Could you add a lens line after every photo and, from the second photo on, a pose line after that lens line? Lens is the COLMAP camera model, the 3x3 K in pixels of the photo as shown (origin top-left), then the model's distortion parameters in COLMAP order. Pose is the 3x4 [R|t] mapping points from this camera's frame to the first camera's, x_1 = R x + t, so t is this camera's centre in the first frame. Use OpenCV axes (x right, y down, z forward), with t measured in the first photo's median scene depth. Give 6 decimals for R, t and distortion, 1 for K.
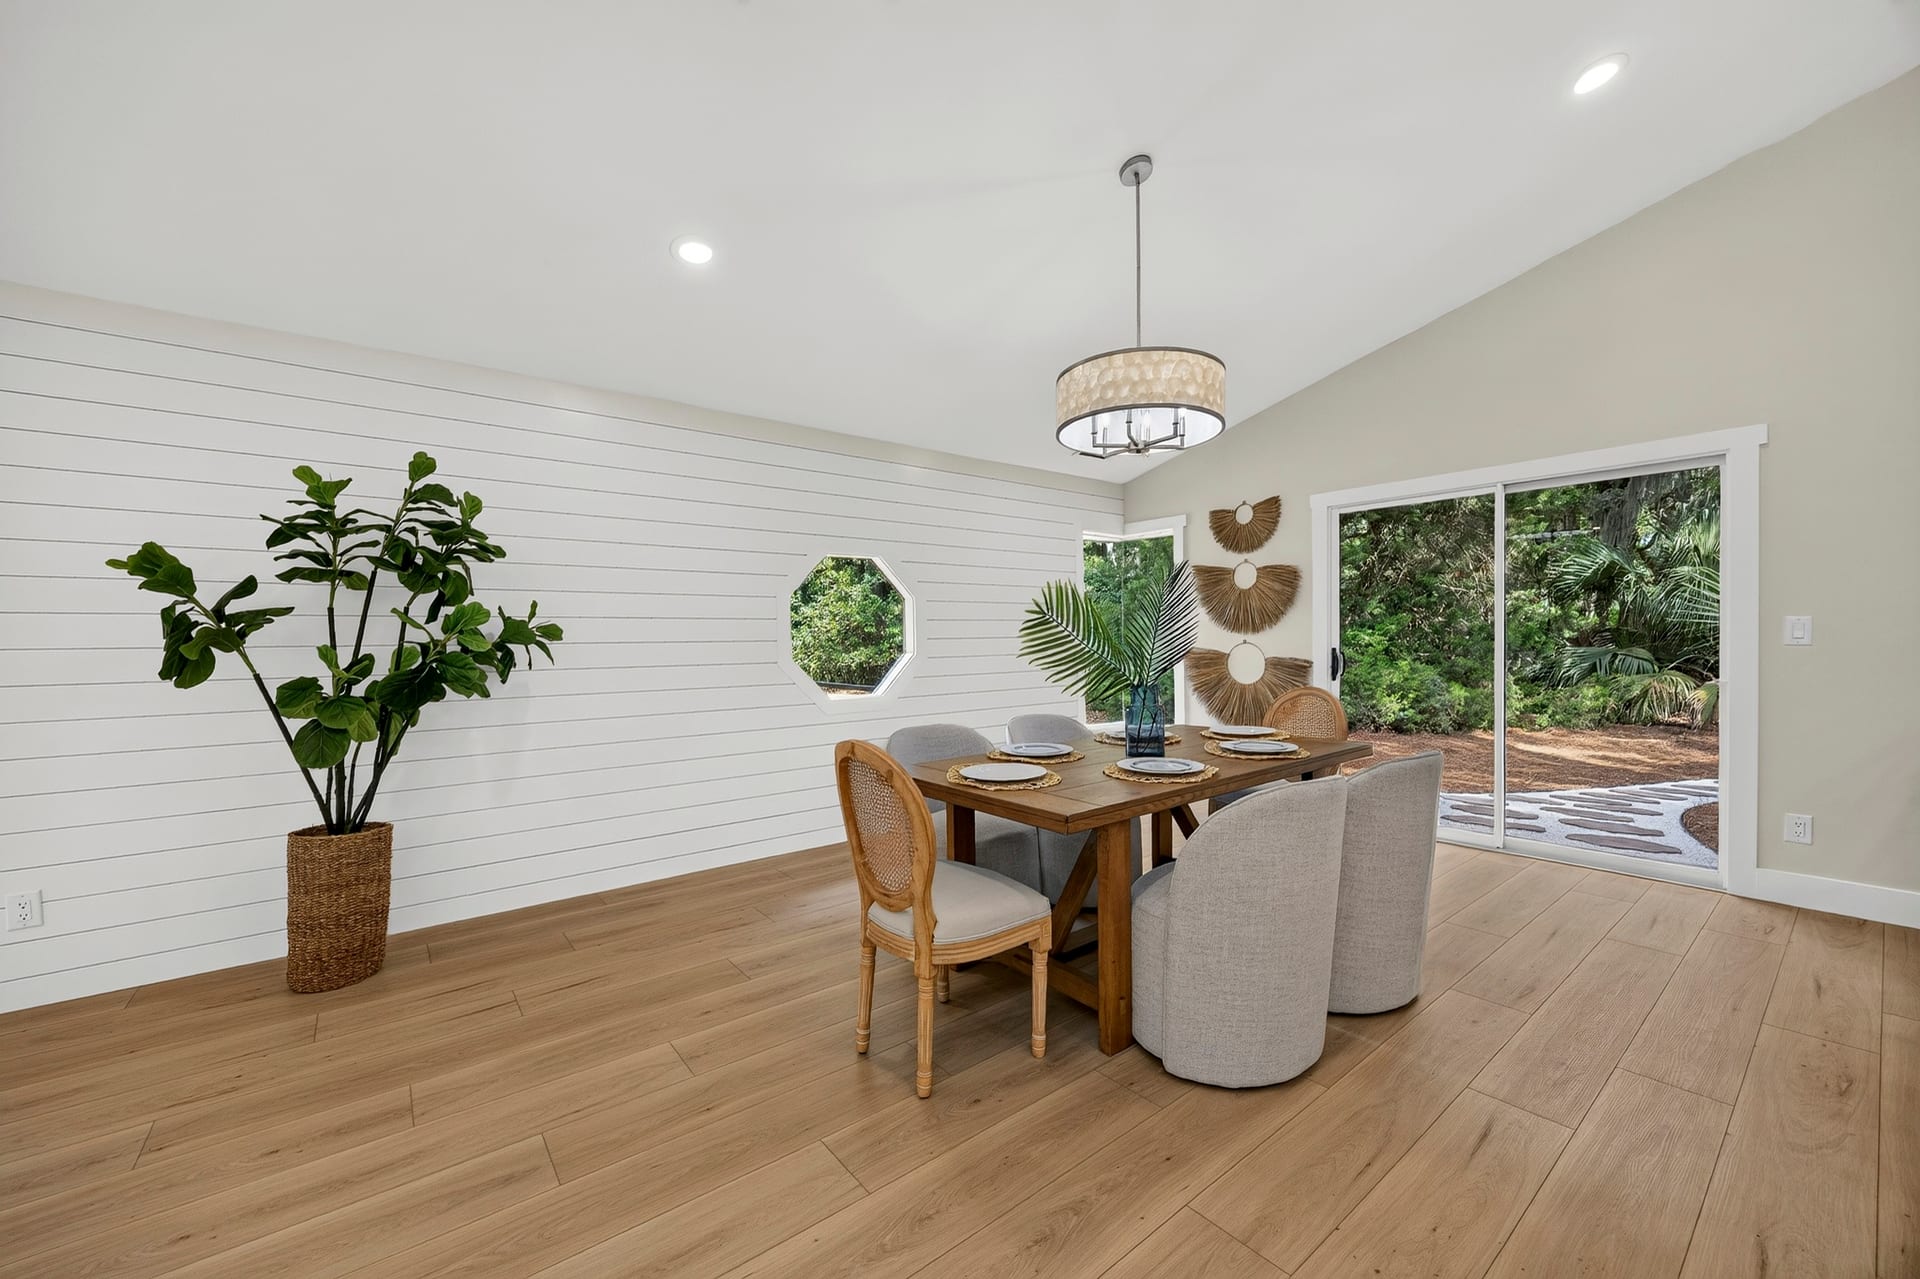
lens RADIAL K [[726.9, 0, 970.1], [0, 726.9, 669.8], [0, 0, 1]] dist [-0.013640, 0.000915]
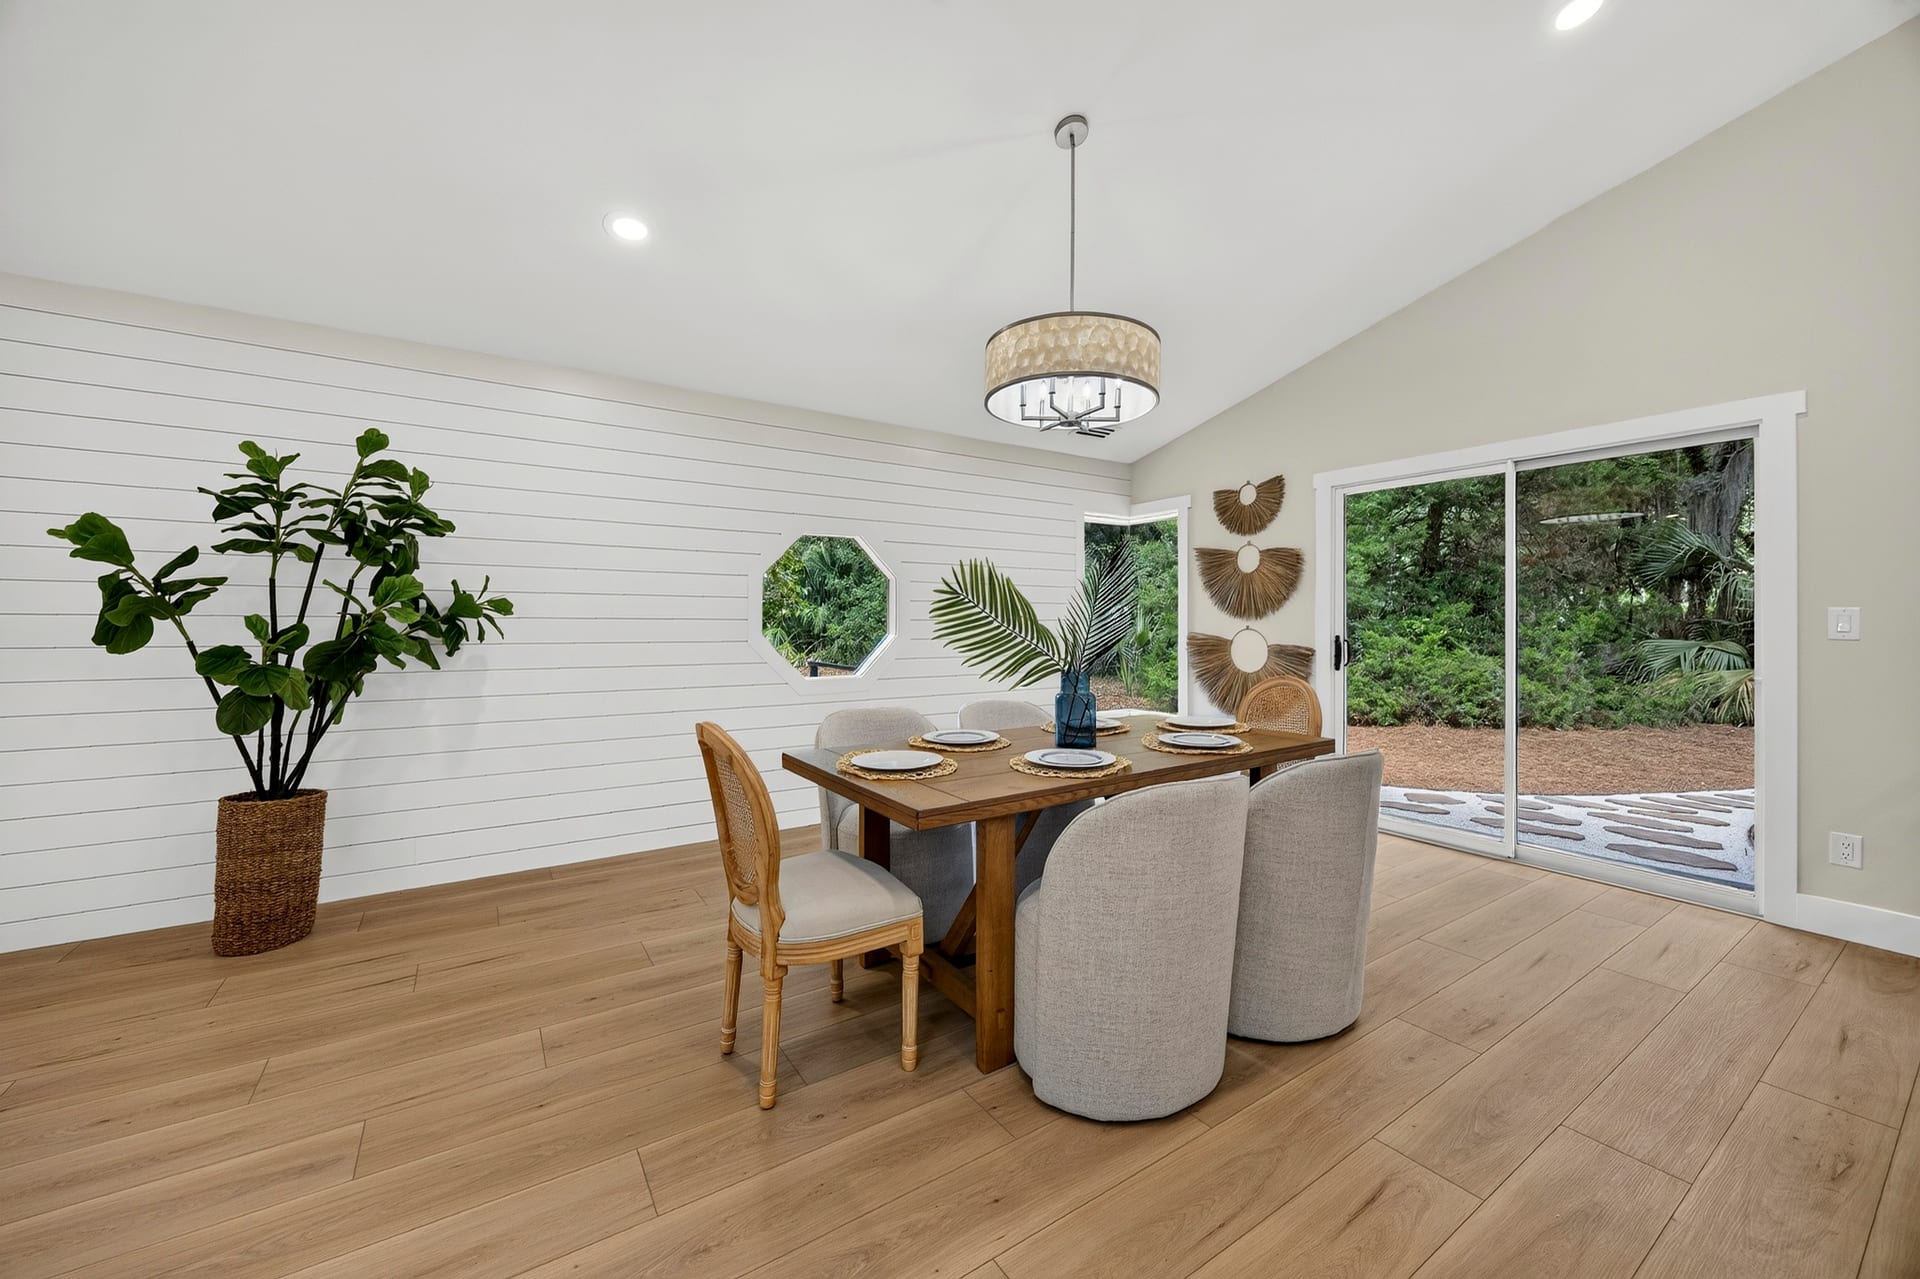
lens RADIAL K [[726.9, 0, 979.2], [0, 726.9, 632.7], [0, 0, 1]] dist [-0.013640, 0.000915]
pose [[0.997141, 0.017257, -0.073570, 0.190810], [-0.019189, 0.999487, -0.025638, -0.001724], [0.073090, 0.026976, 0.996960, 0.054554]]
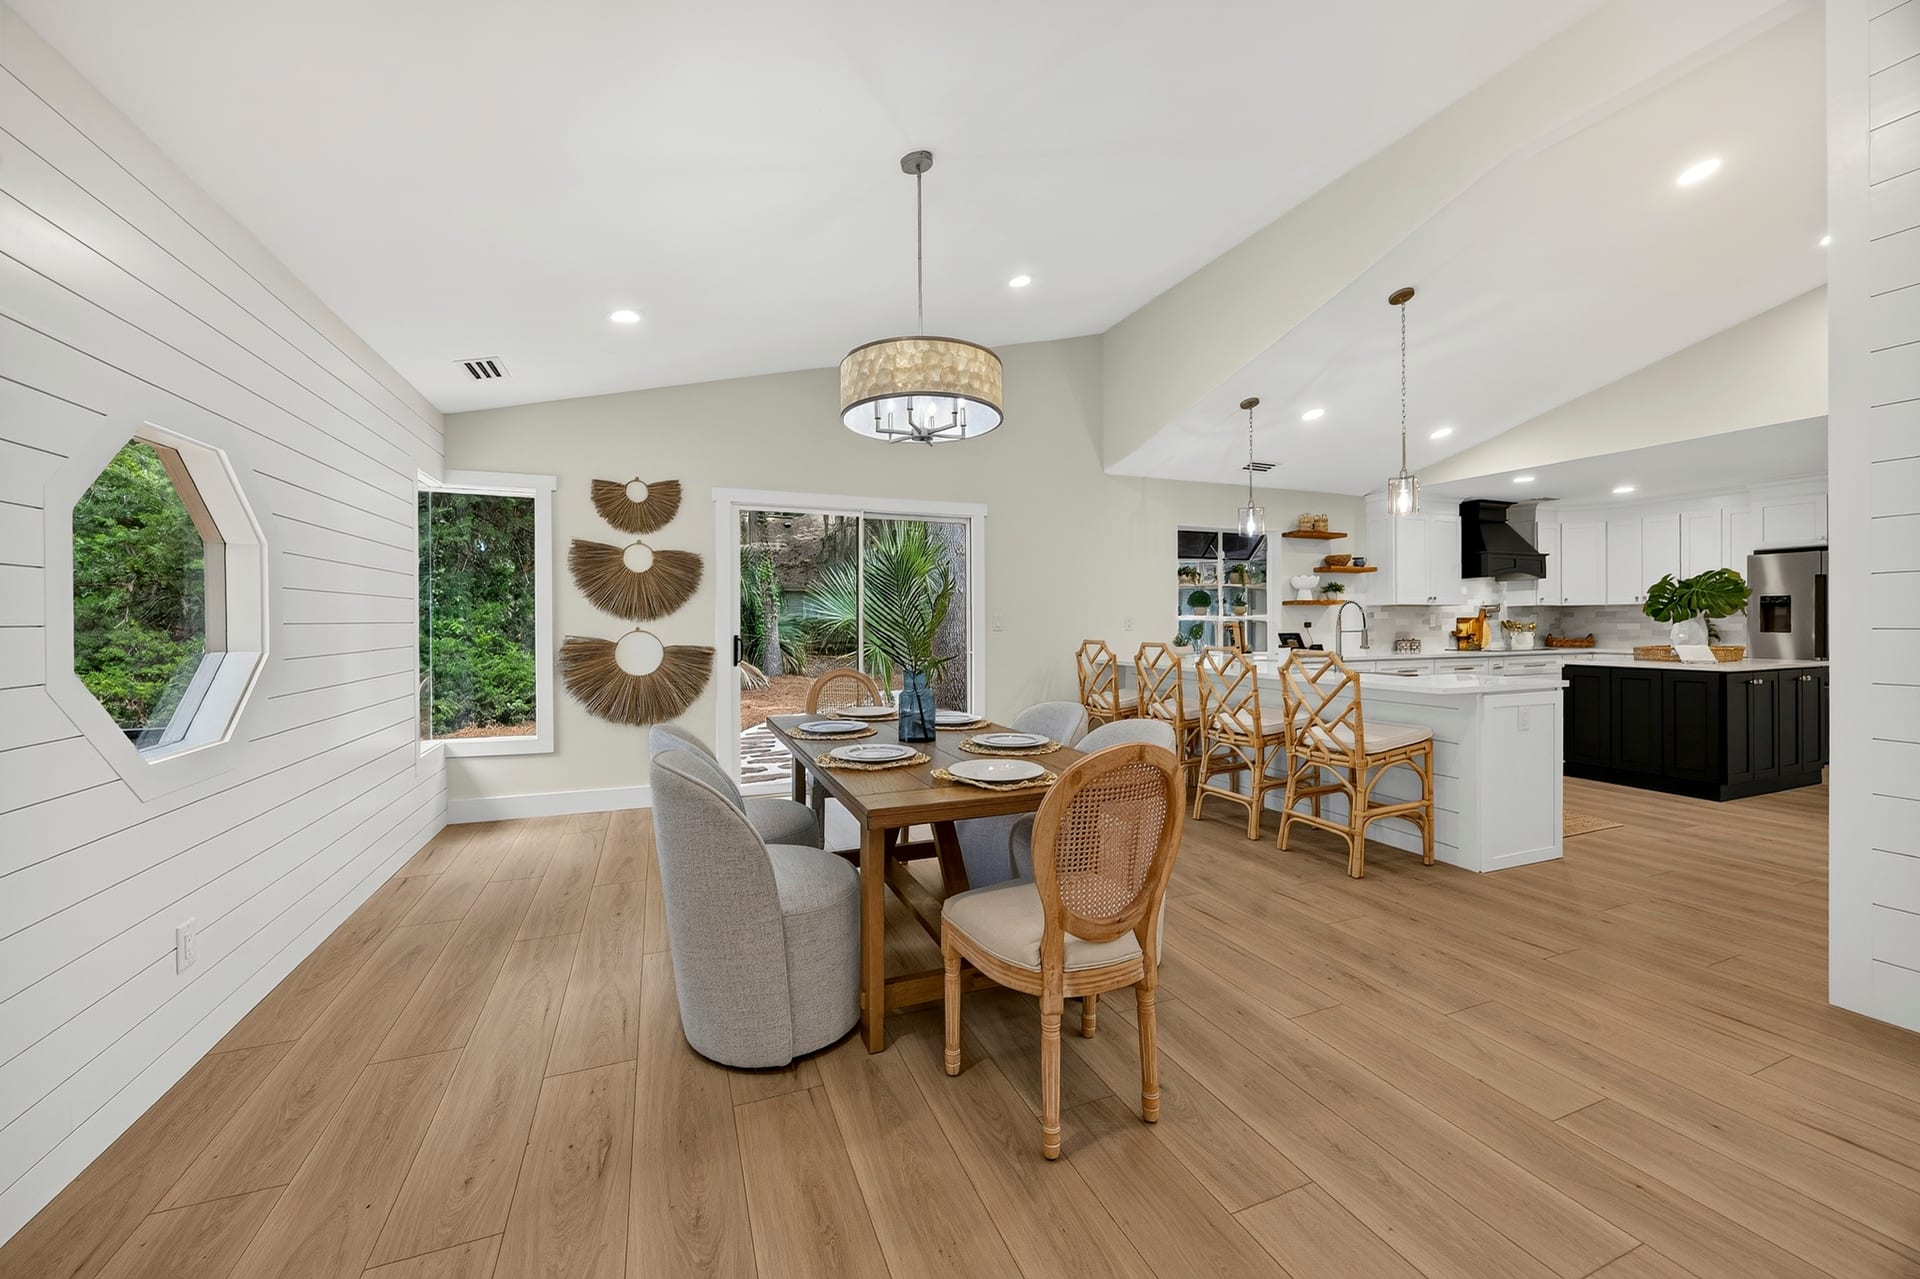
lens RADIAL K [[726.9, 0, 941.4], [0, 726.9, 631.0], [0, 0, 1]] dist [-0.013640, 0.000915]
pose [[0.291005, 0.003435, 0.956715, -0.752034], [0.036828, 0.999212, -0.014789, -0.016694], [-0.956013, 0.039537, 0.290649, 0.708004]]
